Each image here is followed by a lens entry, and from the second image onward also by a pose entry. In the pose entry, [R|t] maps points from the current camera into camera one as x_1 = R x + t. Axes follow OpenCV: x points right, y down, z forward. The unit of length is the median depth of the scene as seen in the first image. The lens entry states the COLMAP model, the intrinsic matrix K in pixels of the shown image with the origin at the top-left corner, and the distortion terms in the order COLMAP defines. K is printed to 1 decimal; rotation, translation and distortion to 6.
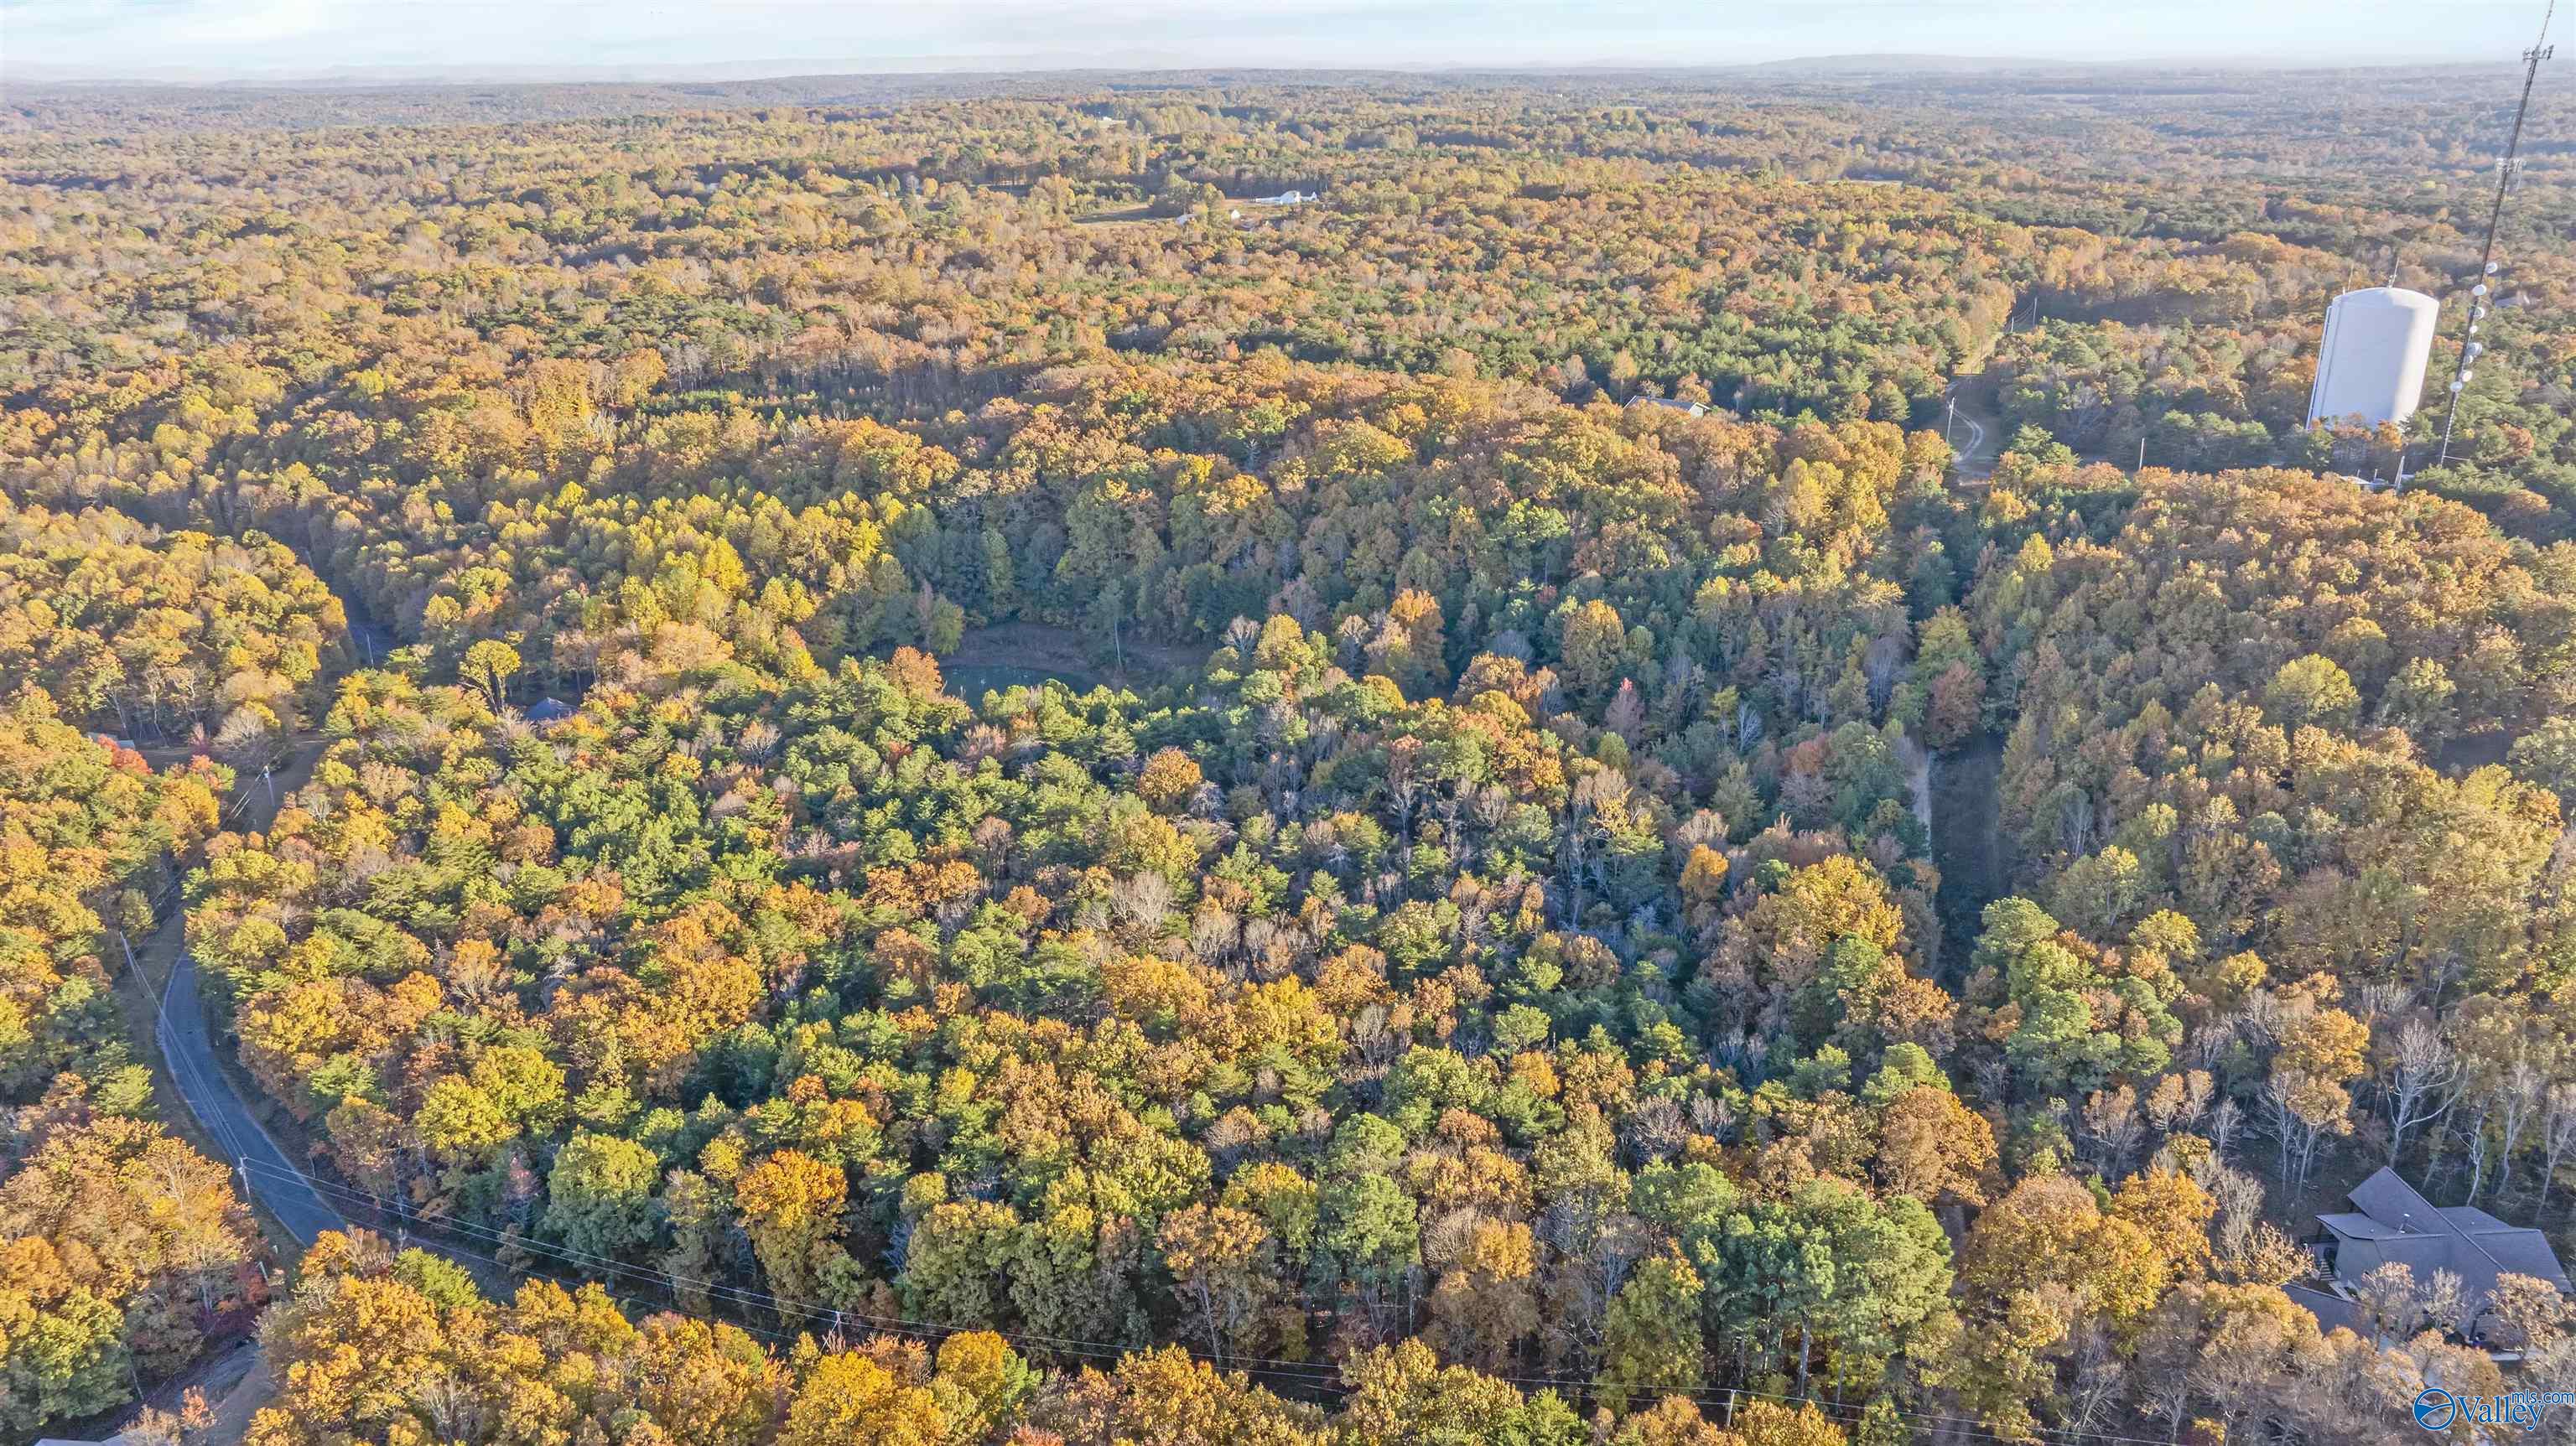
lens RADIAL K [[1812.7, 0, 1286.3], [0, 1812.7, 720.4], [0, 0, 1]] dist [-0.023969, 0.005736]
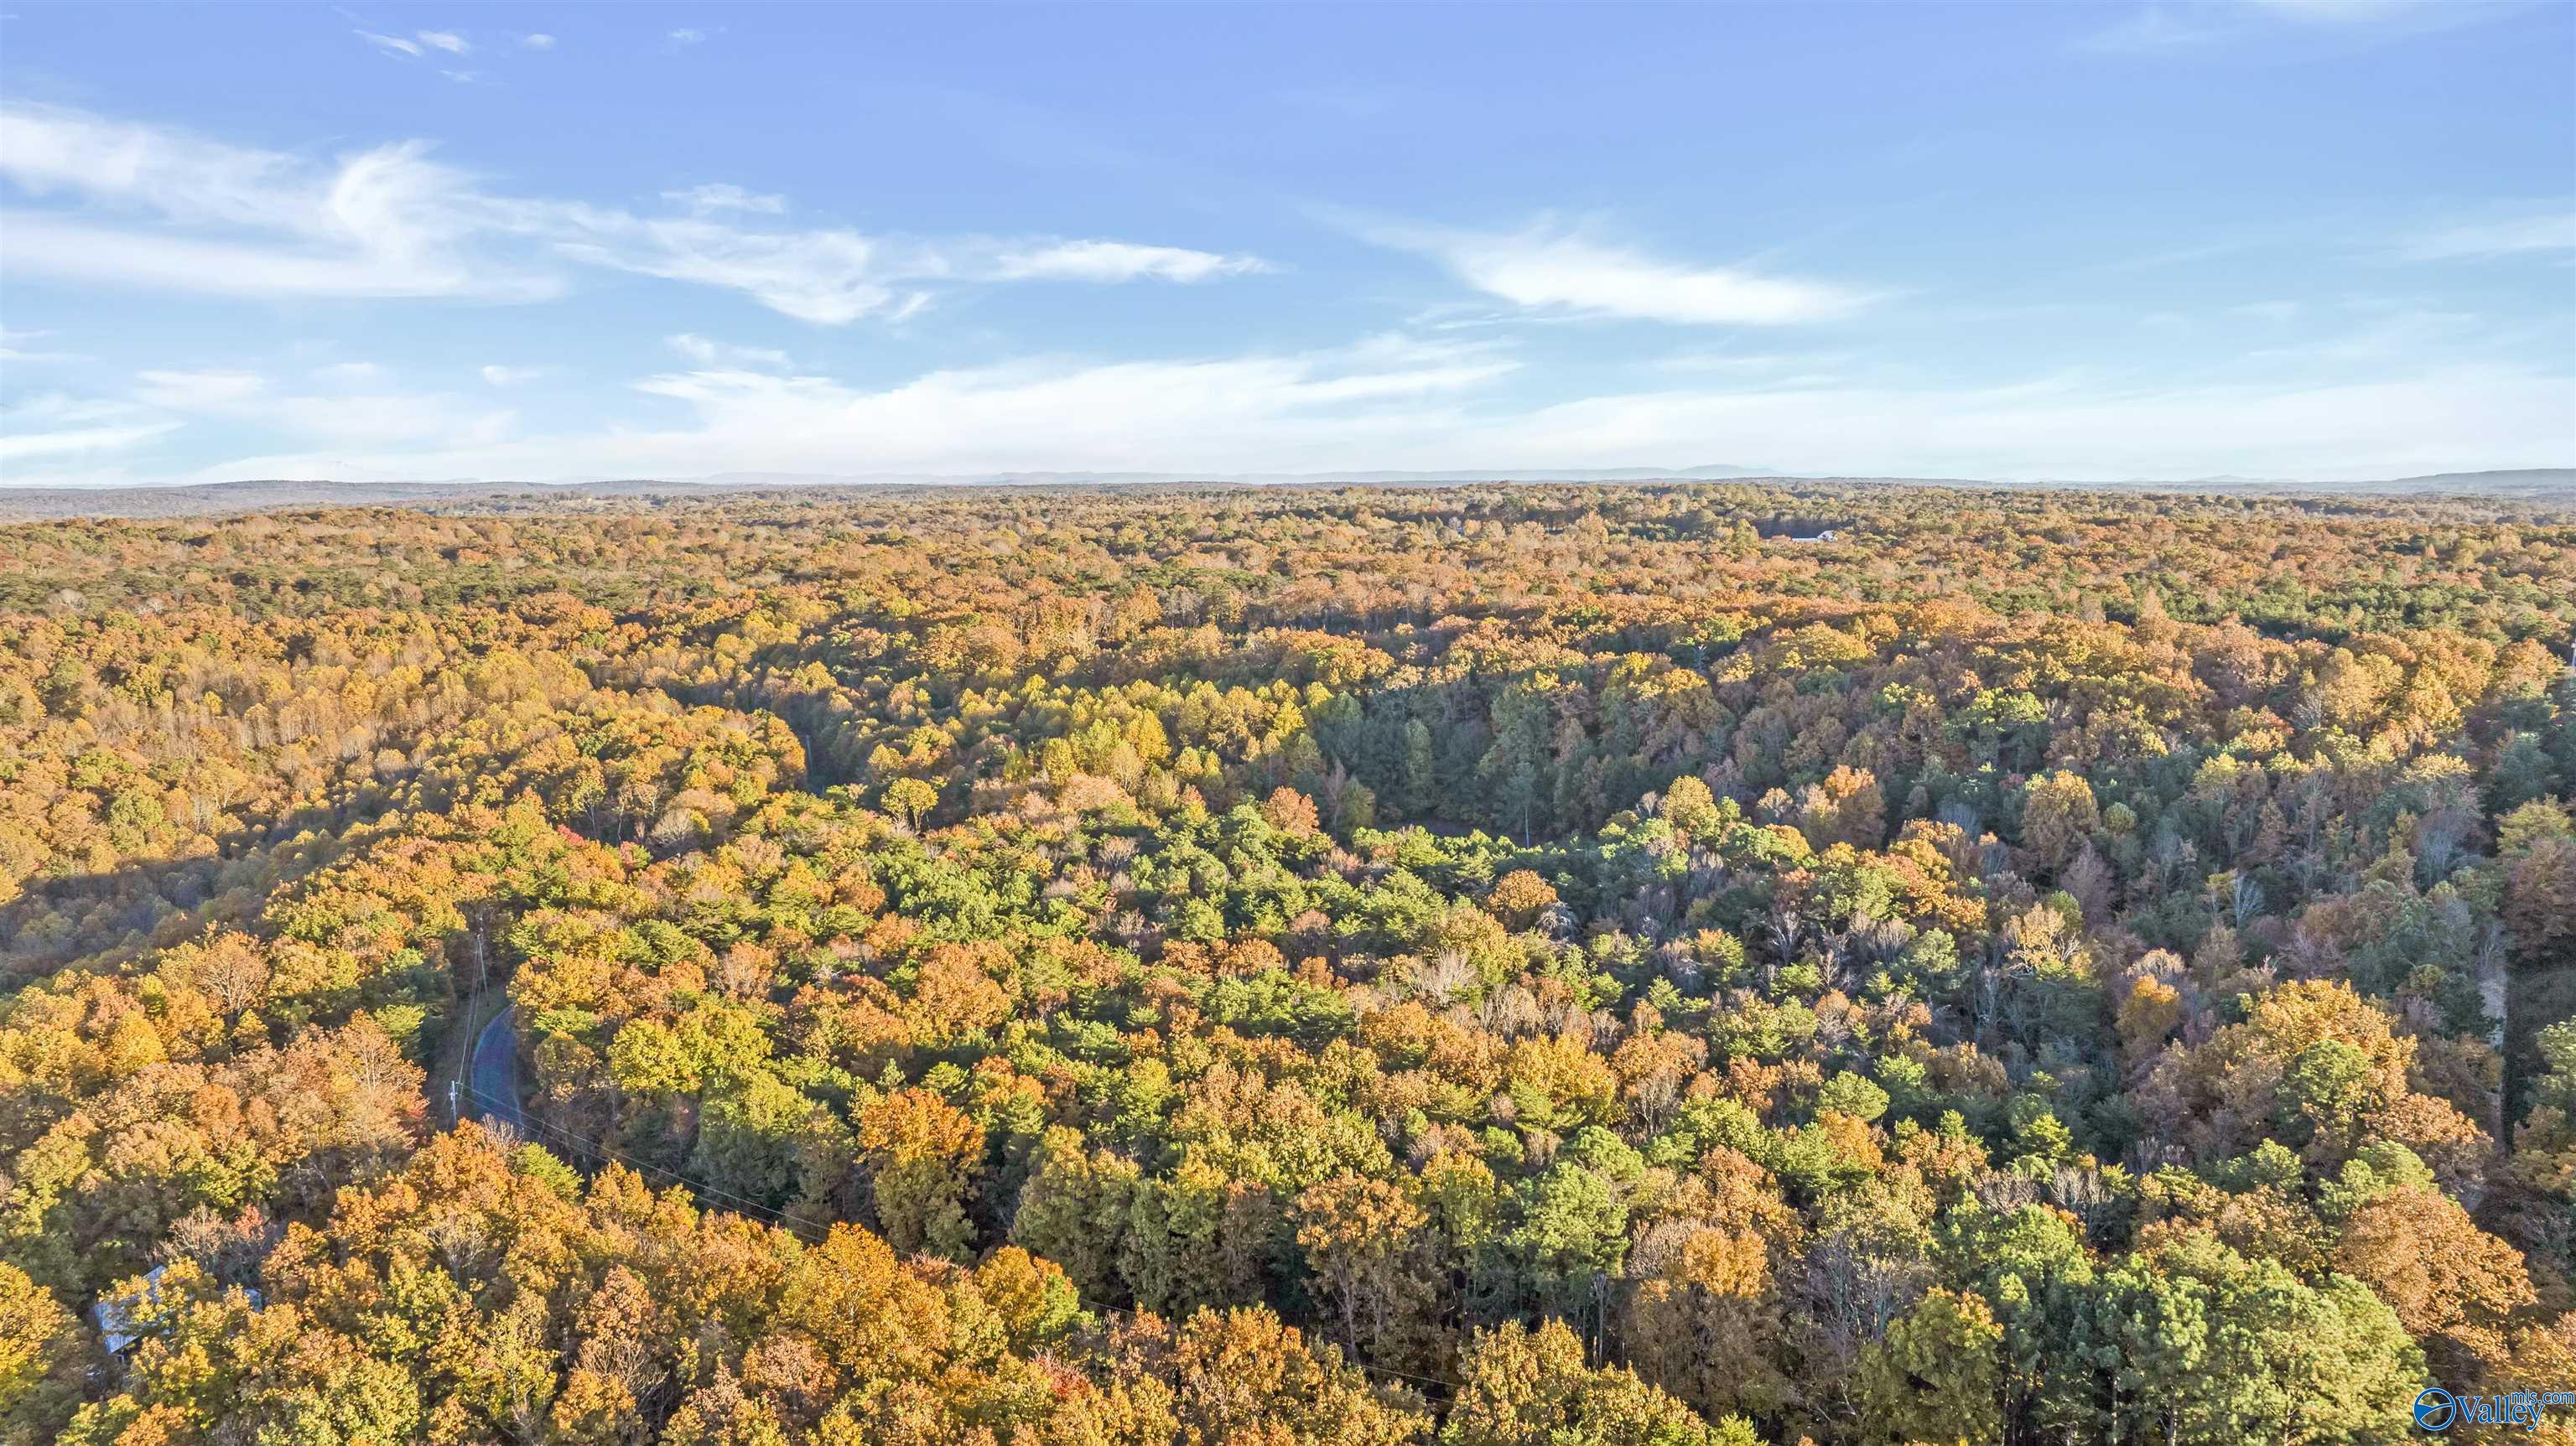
lens RADIAL K [[1812.7, 0, 1285.2], [0, 1812.7, 706.5], [0, 0, 1]] dist [-0.023969, 0.005736]
pose [[0.952319, 0.043266, -0.302022, 0.069660], [-0.109244, 0.972619, -0.205129, 0.104520], [0.284877, 0.228343, 0.930970, 0.092732]]
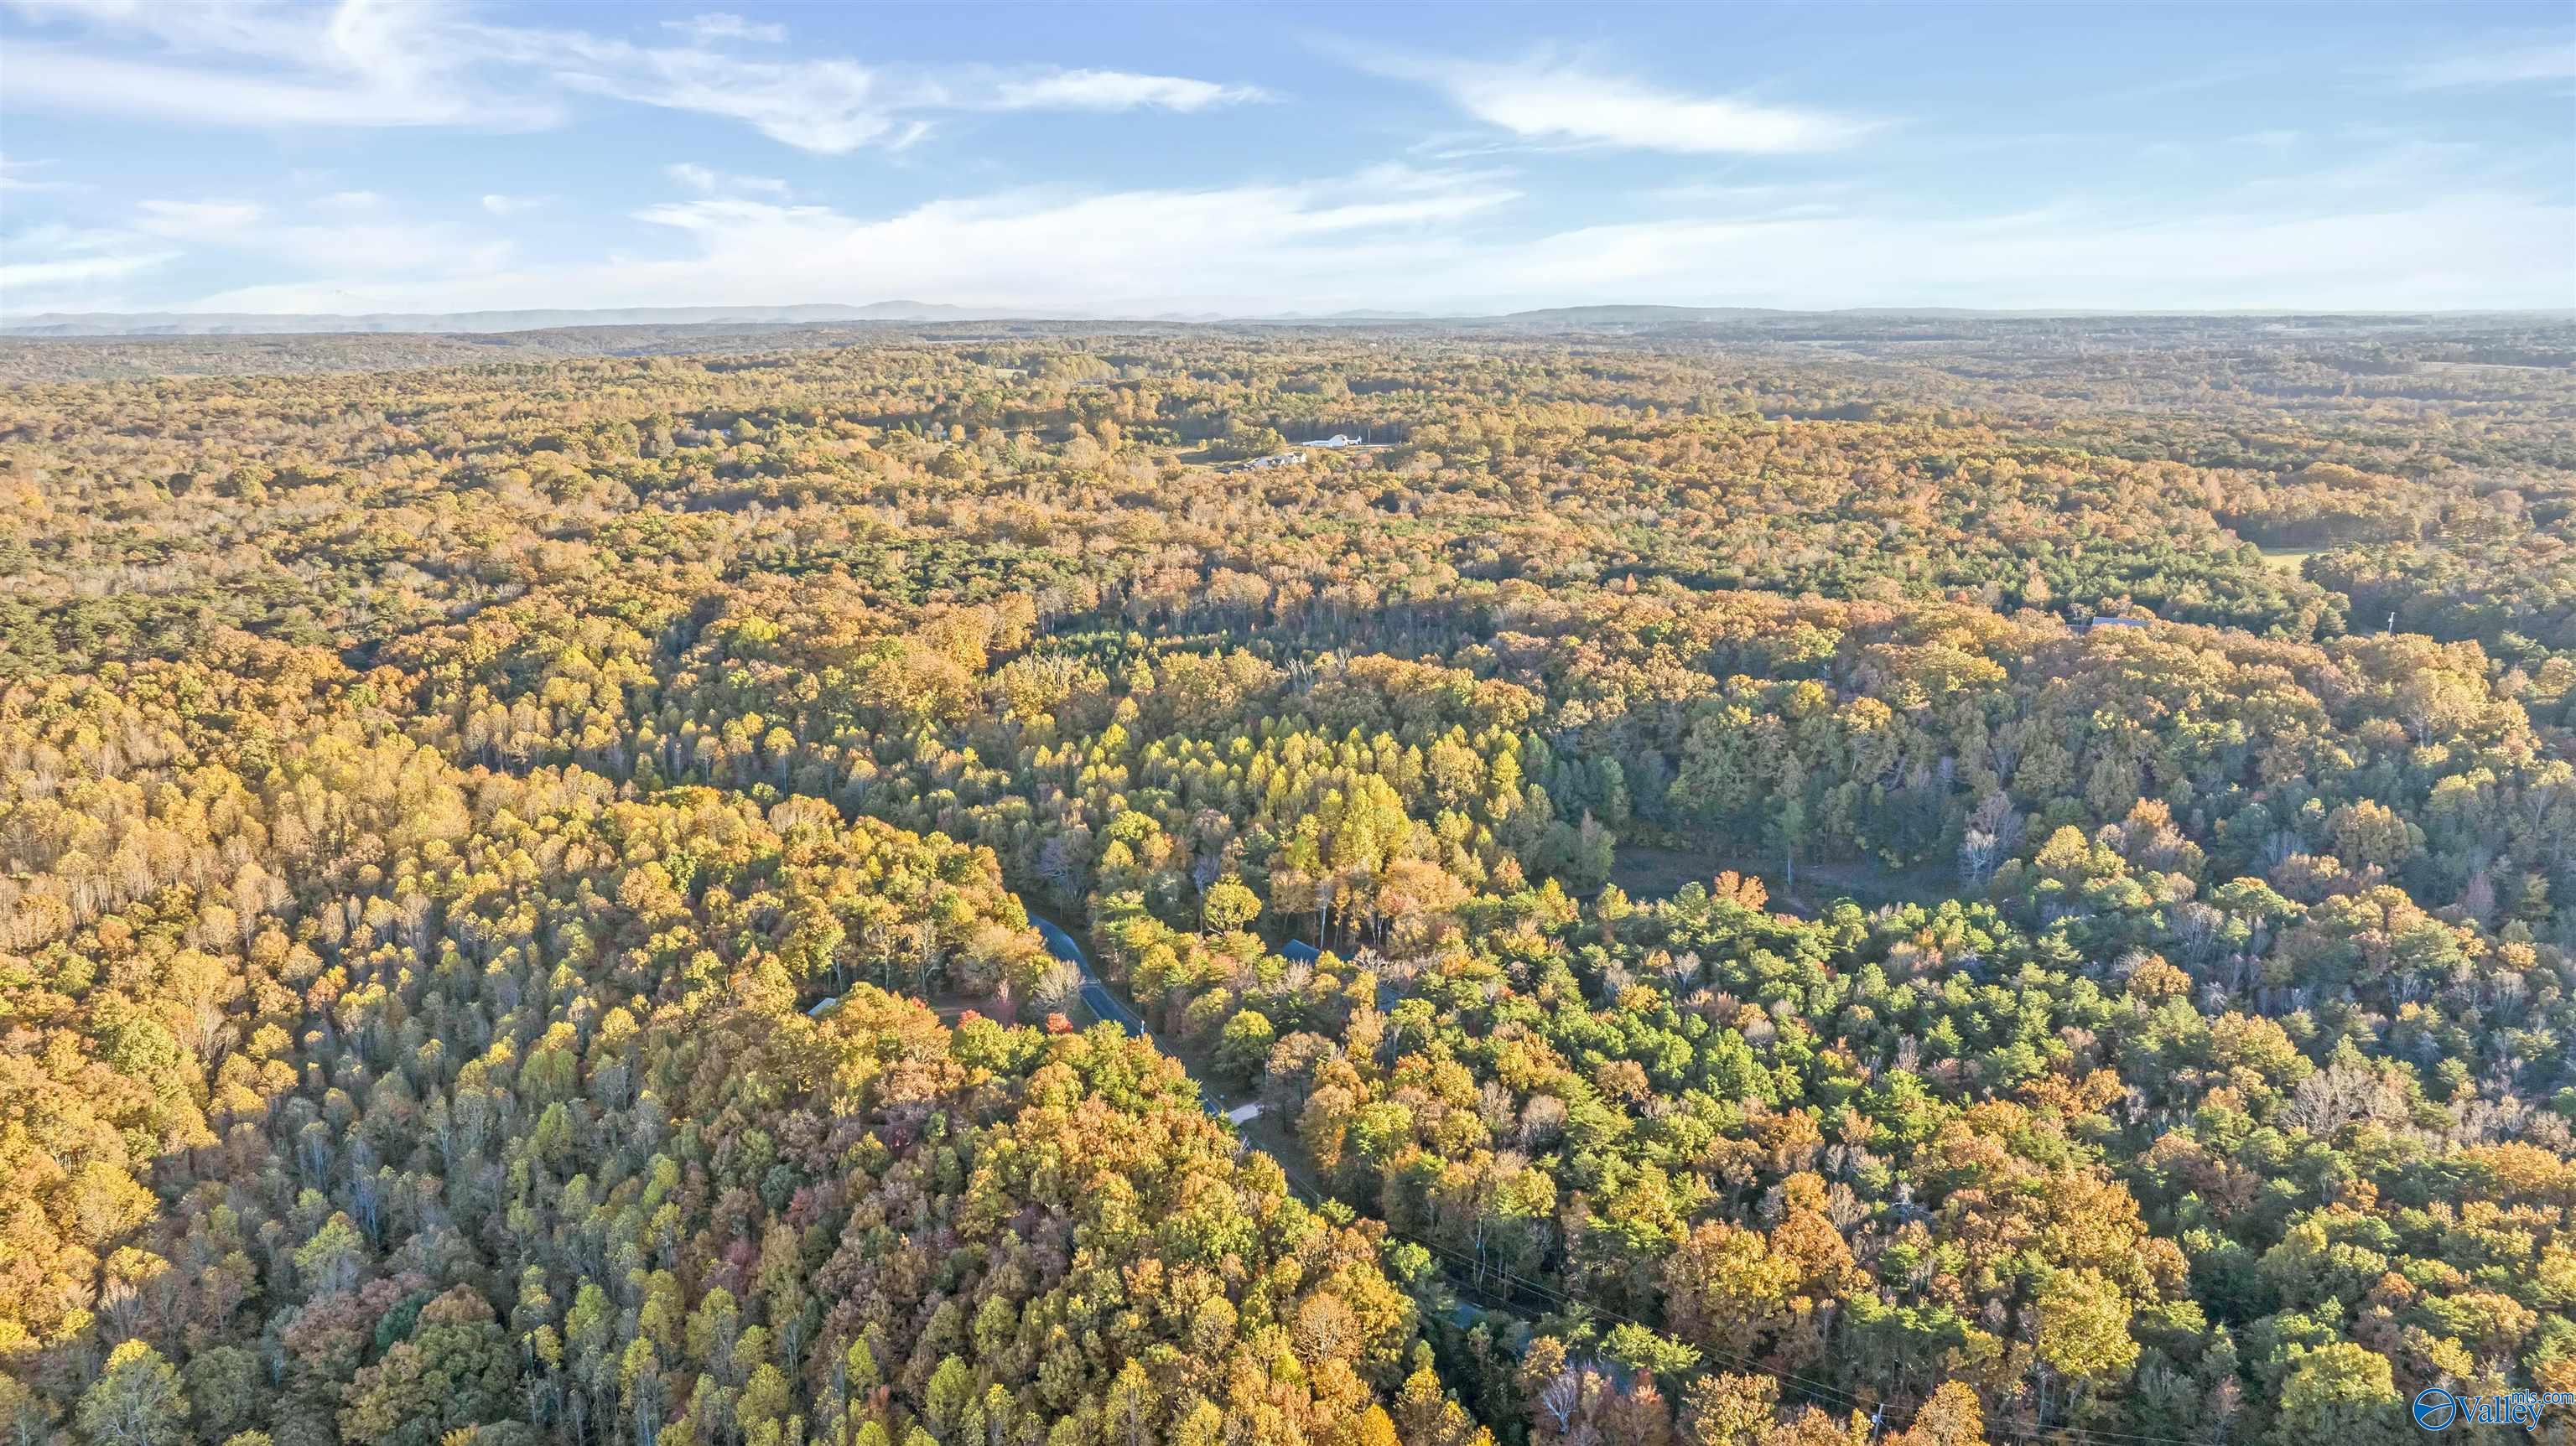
lens RADIAL K [[1812.7, 0, 1284.7], [0, 1812.7, 728.6], [0, 0, 1]] dist [-0.023969, 0.005736]
pose [[0.991223, -0.028777, 0.129030, -0.536095], [0.044573, 0.991620, -0.121257, -0.006983], [-0.124460, 0.125944, 0.984199, 0.022027]]
